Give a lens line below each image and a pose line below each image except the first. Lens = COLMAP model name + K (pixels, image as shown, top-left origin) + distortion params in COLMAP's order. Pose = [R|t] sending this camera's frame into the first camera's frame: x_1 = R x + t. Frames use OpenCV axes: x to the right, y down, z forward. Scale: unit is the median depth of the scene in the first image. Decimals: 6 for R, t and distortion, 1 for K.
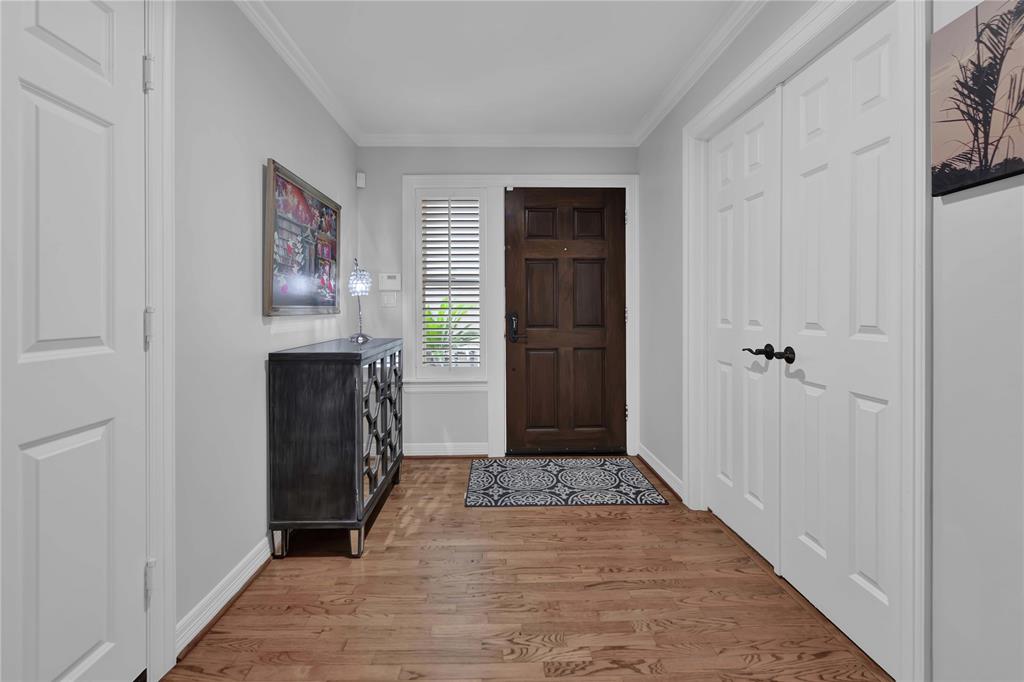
lens RADIAL K [[436.4, 0, 511.2], [0, 436.4, 311.5], [0, 0, 1]] dist [-0.003410, -0.000830]
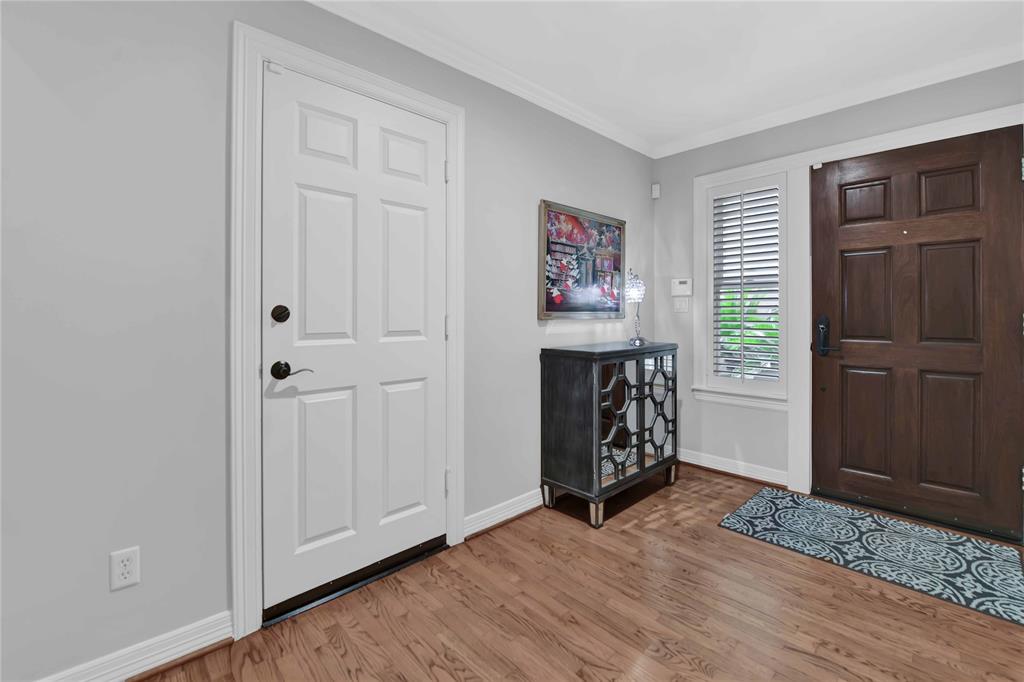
lens RADIAL K [[450.3, 0, 511.6], [0, 450.3, 318.2], [0, 0, 1]] dist [-0.000375, -0.006065]
pose [[0.669461, 0.007293, -0.742811, 0.311128], [-0.003997, 0.999973, 0.006216, -0.002329], [0.742836, -0.001192, 0.669472, 0.023098]]
